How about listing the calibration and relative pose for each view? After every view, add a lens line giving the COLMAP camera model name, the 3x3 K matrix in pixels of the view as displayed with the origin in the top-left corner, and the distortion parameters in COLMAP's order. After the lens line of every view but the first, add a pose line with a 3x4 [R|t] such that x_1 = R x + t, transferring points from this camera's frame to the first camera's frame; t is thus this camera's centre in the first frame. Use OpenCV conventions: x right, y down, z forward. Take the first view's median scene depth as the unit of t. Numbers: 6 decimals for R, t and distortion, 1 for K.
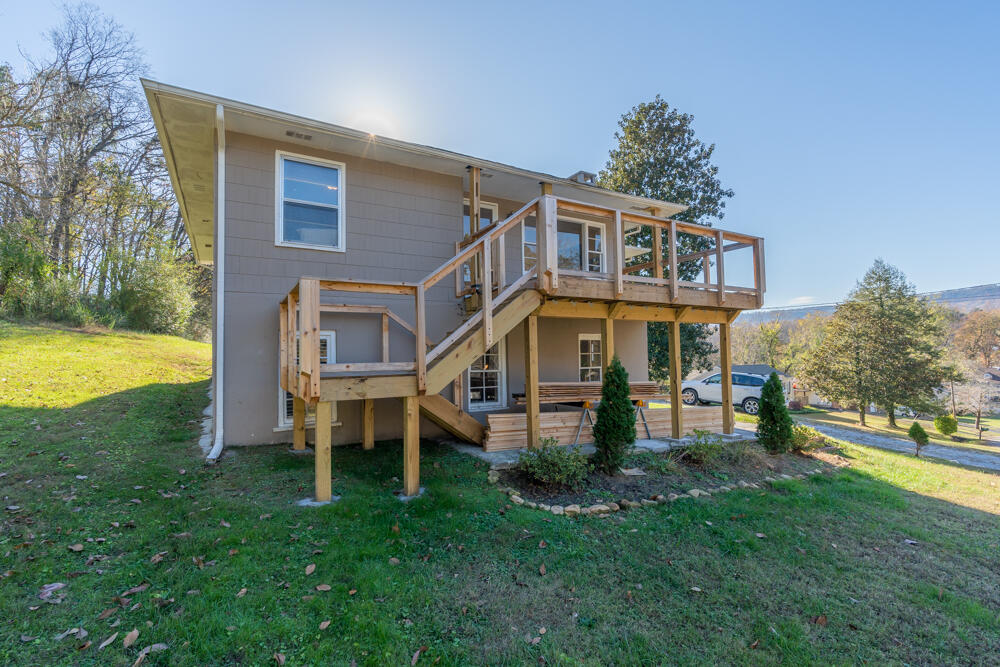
lens RADIAL K [[454.0, 0, 530.4], [0, 454.0, 343.1], [0, 0, 1]] dist [-0.011384, 0.003200]
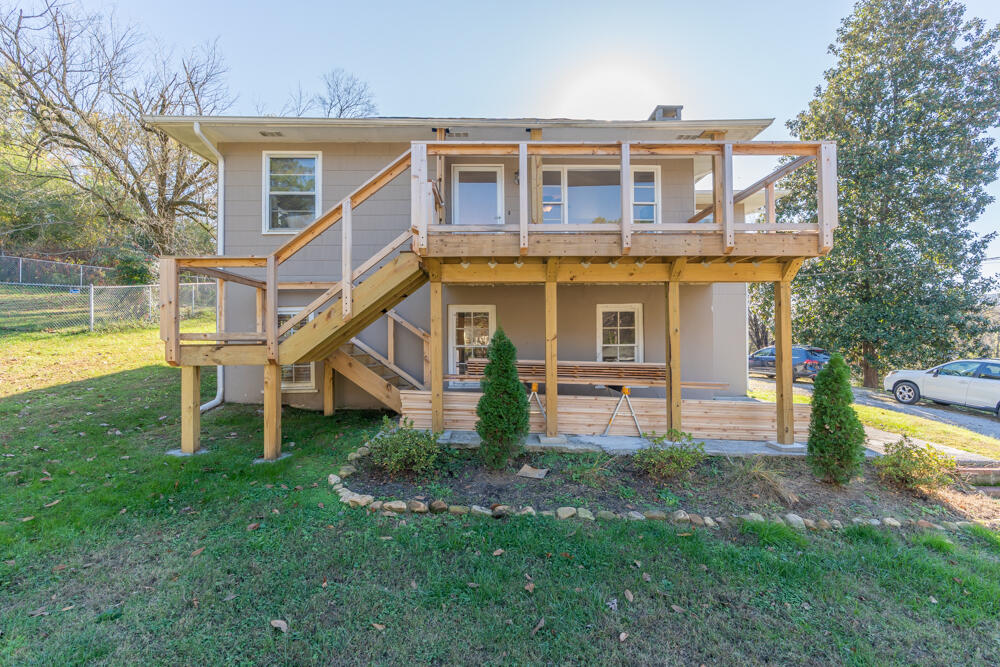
lens RADIAL K [[454.0, 0, 501.2], [0, 454.0, 342.3], [0, 0, 1]] dist [-0.011384, 0.003200]
pose [[0.870514, 0.008127, -0.492076, 0.534526], [0.011238, 0.999275, 0.036385, 0.025142], [0.492015, -0.037203, 0.869792, 0.275194]]
